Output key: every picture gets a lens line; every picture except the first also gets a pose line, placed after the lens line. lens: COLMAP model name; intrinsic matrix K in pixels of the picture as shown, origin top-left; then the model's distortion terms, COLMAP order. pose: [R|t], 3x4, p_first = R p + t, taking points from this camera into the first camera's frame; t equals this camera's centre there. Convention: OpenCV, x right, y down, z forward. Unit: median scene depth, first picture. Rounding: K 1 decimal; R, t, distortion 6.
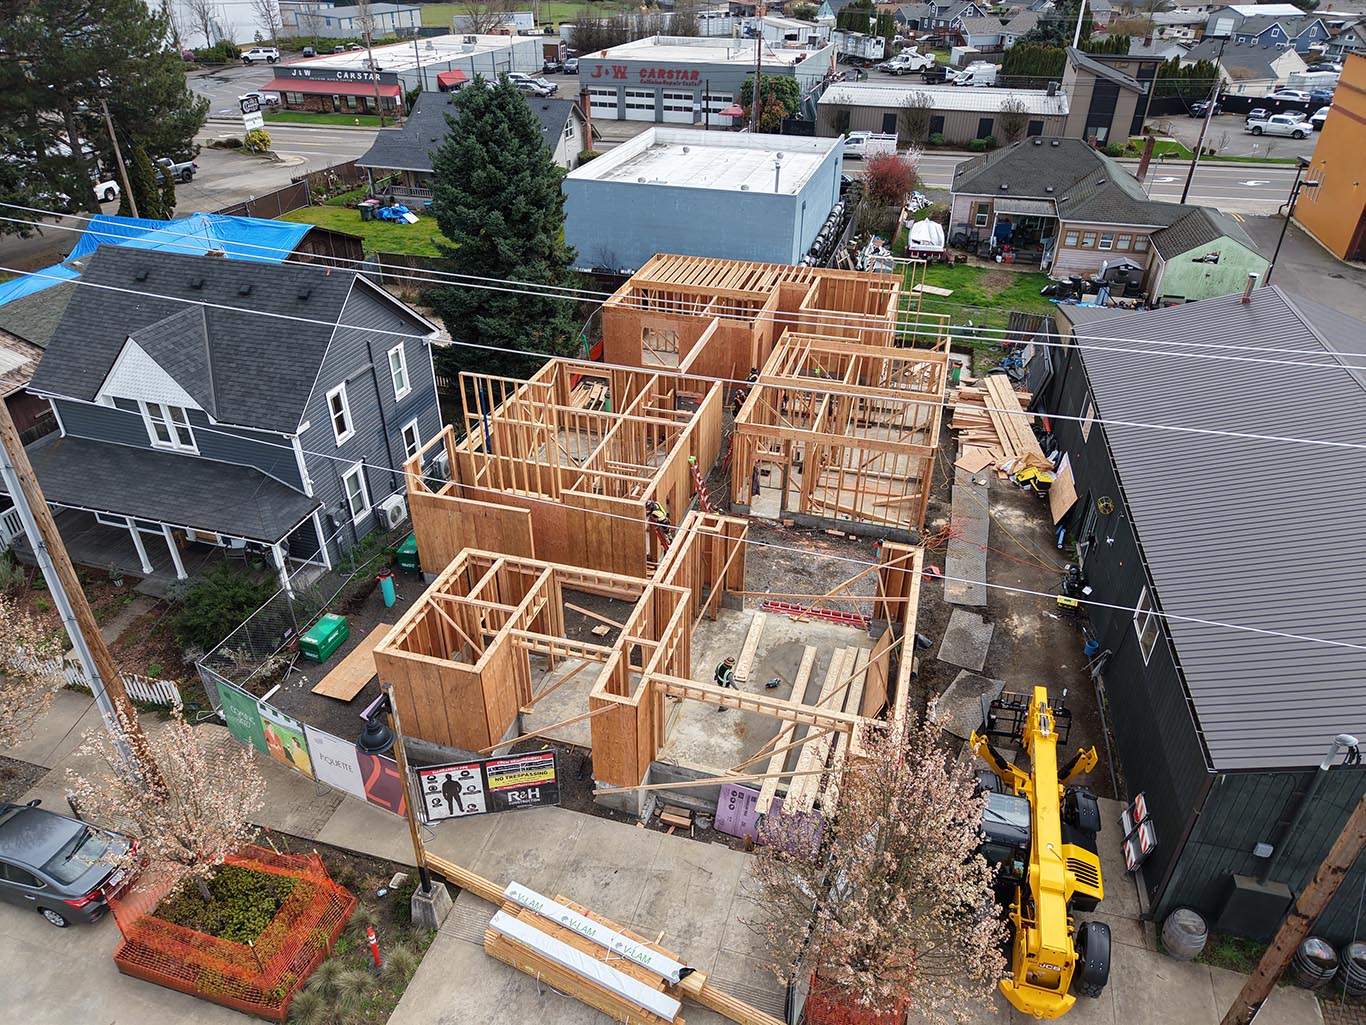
lens RADIAL K [[913.7, 0, 683.0], [0, 913.7, 512.5], [0, 0, 1]] dist [-0.002543, -0.005176]
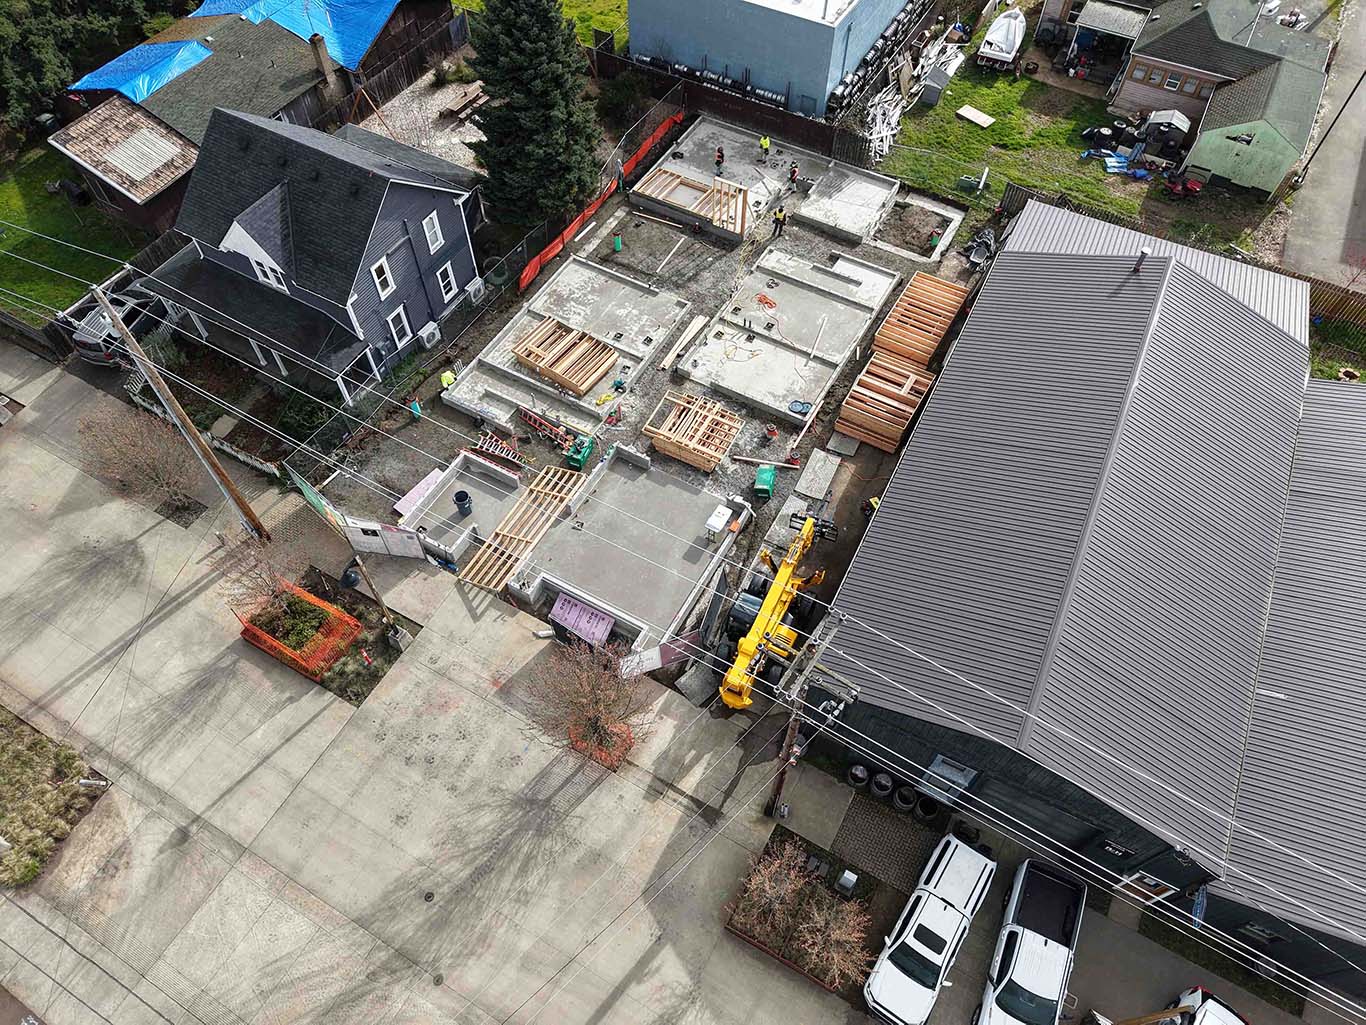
lens RADIAL K [[913.7, 0, 683.0], [0, 913.7, 512.5], [0, 0, 1]] dist [-0.002543, -0.005176]
pose [[0.973828, 0.187686, -0.128190, 0.278570], [-0.119292, 0.902142, 0.414619, -0.375307], [0.193464, -0.388476, 0.900921, -0.261669]]
